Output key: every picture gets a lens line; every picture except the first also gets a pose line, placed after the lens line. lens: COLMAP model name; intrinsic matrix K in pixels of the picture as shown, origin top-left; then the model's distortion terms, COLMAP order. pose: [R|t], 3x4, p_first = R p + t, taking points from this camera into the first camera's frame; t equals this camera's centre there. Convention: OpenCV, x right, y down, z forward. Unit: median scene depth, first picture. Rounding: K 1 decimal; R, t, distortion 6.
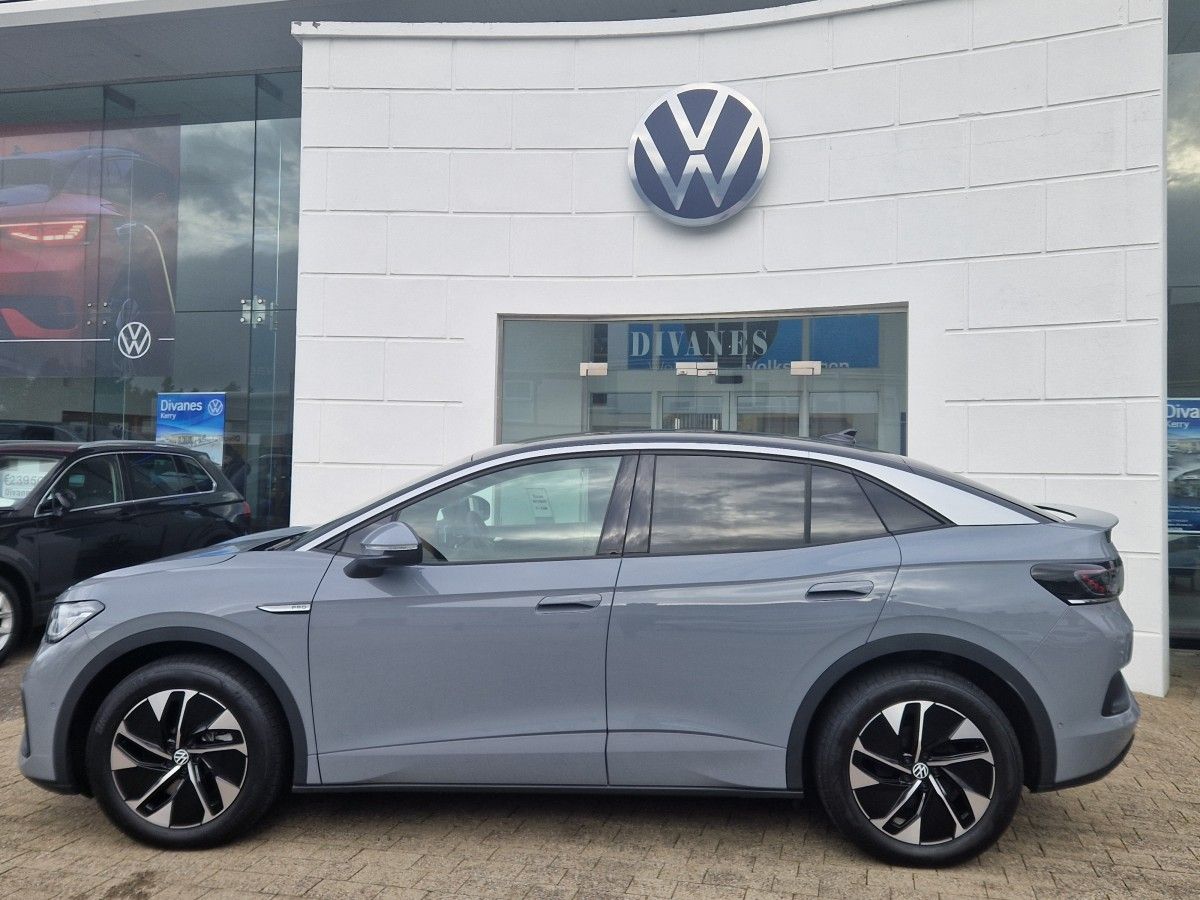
lens RADIAL K [[1120.1, 0, 600.0], [0, 1120.1, 450.0], [0, 0, 1]] dist [0.070322, -0.004537]
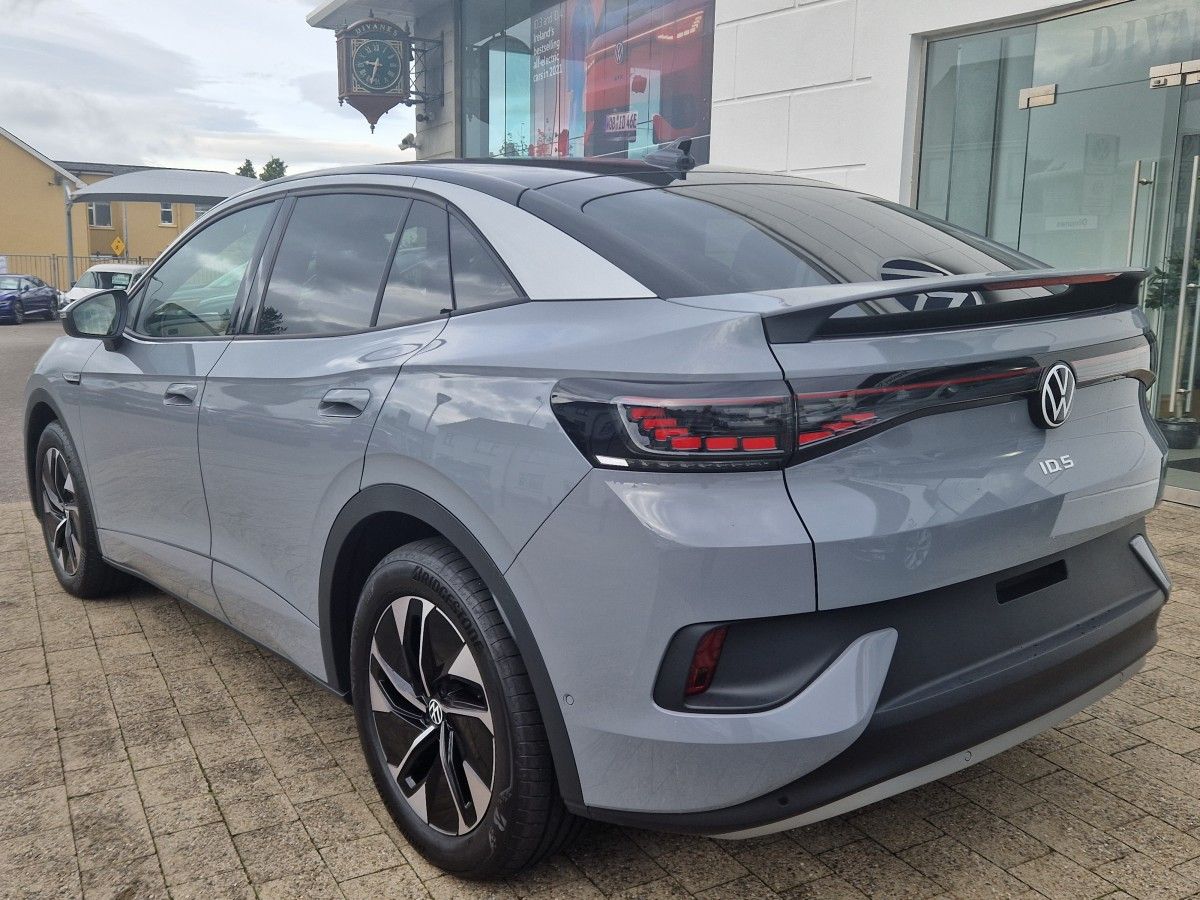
lens RADIAL K [[1120.1, 0, 600.0], [0, 1120.1, 450.0], [0, 0, 1]] dist [0.070322, -0.004537]
pose [[0.667496, 0.105954, -0.737037, 0.762192], [0.019478, 0.987001, 0.159528, 0.054501], [0.744359, -0.120841, 0.656755, 0.691693]]
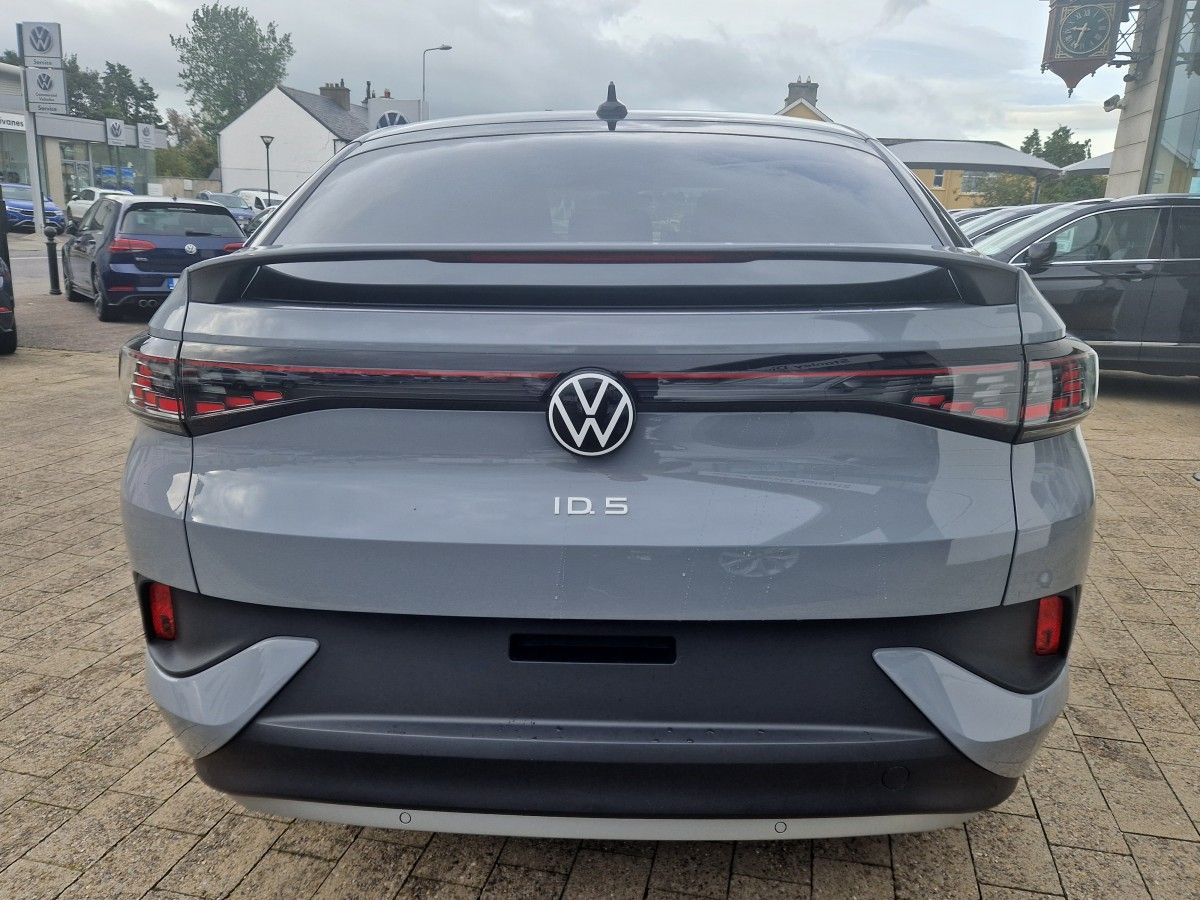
lens RADIAL K [[918.1, 0, 600.0], [0, 918.1, 450.0], [0, 0, 1]] dist [0.034648, -0.013832]
pose [[0.014938, 0.235125, -0.971850, 0.766458], [-0.011997, 0.971931, 0.234961, 0.054569], [0.999816, 0.008149, 0.017339, 0.727535]]
